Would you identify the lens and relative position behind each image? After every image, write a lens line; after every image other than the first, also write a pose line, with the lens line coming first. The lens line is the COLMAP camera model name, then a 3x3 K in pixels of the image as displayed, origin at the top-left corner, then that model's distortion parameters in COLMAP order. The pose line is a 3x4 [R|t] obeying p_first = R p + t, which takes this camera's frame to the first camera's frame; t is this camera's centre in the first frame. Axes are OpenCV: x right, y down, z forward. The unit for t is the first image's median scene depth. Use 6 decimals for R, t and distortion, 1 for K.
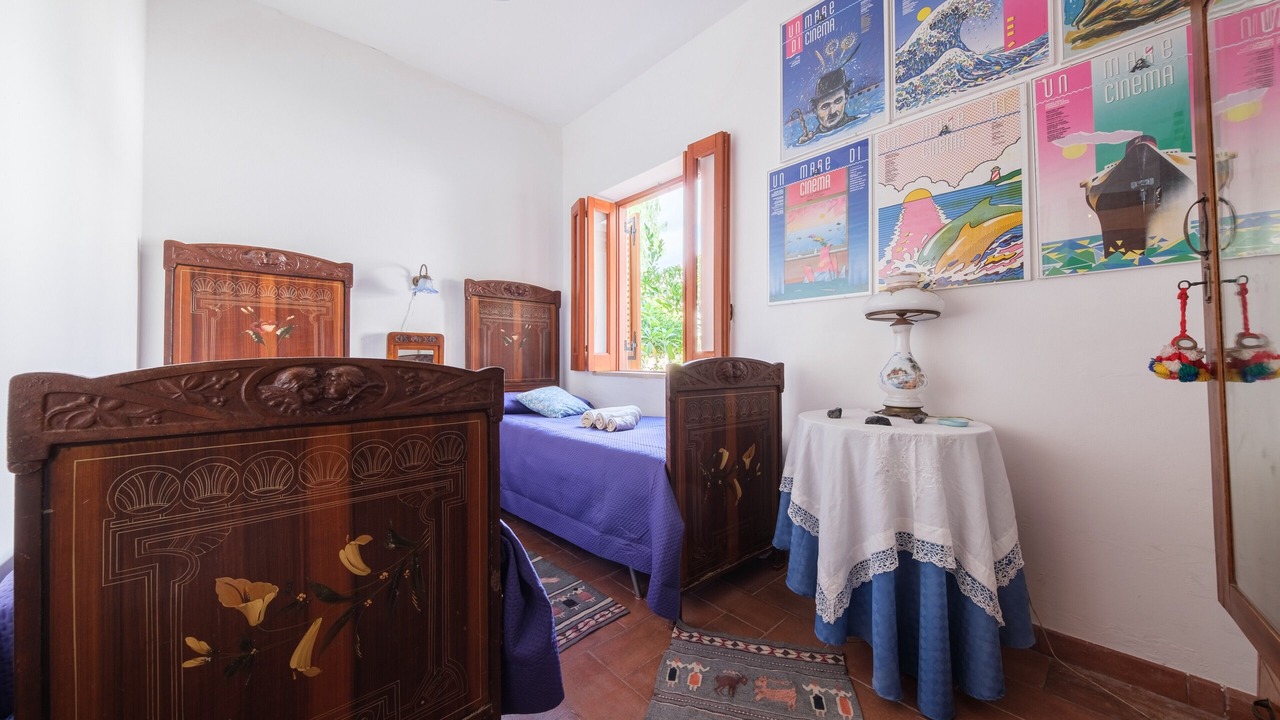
lens RADIAL K [[444.2, 0, 646.5], [0, 444.2, 357.8], [0, 0, 1]] dist [0.039390, -0.017035]
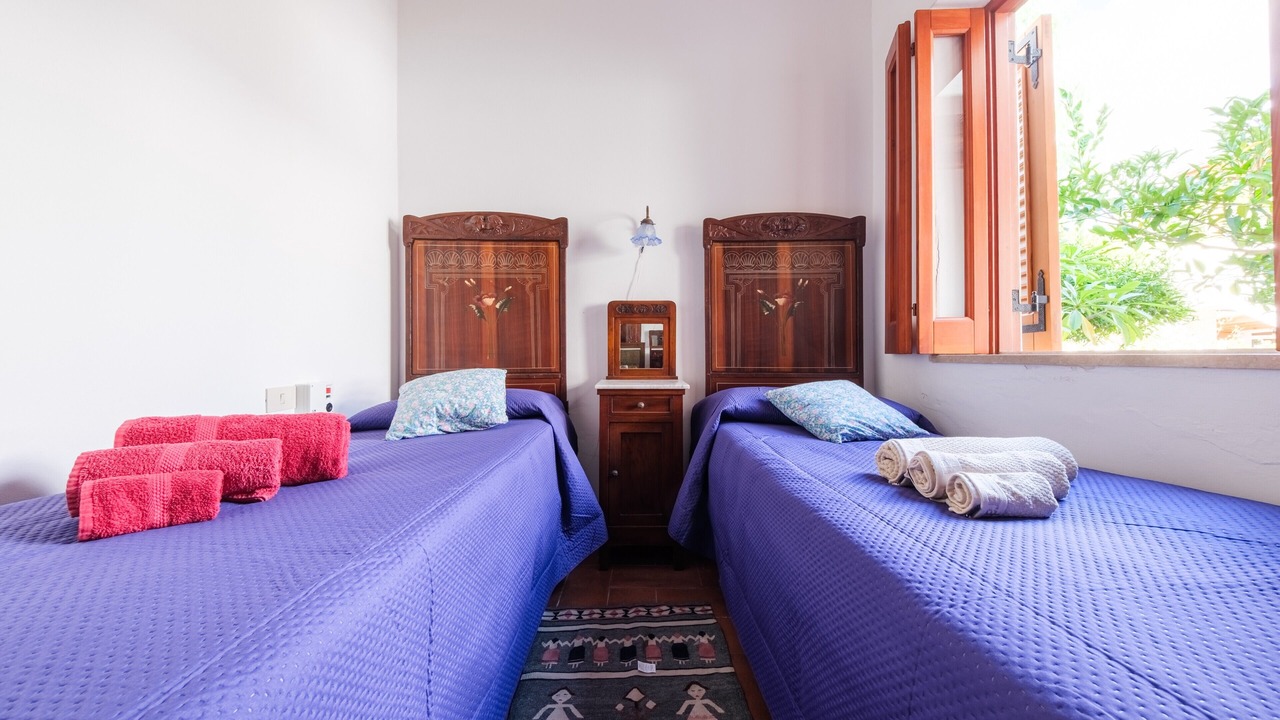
lens RADIAL K [[515.5, 0, 572.7], [0, 515.5, 341.2], [0, 0, 1]] dist [0.053117, -0.031112]
pose [[0.732292, -0.011949, -0.680886, -0.012319], [0.003028, 0.999893, -0.014290, 0.023110], [0.680985, 0.008403, 0.732250, 0.291514]]
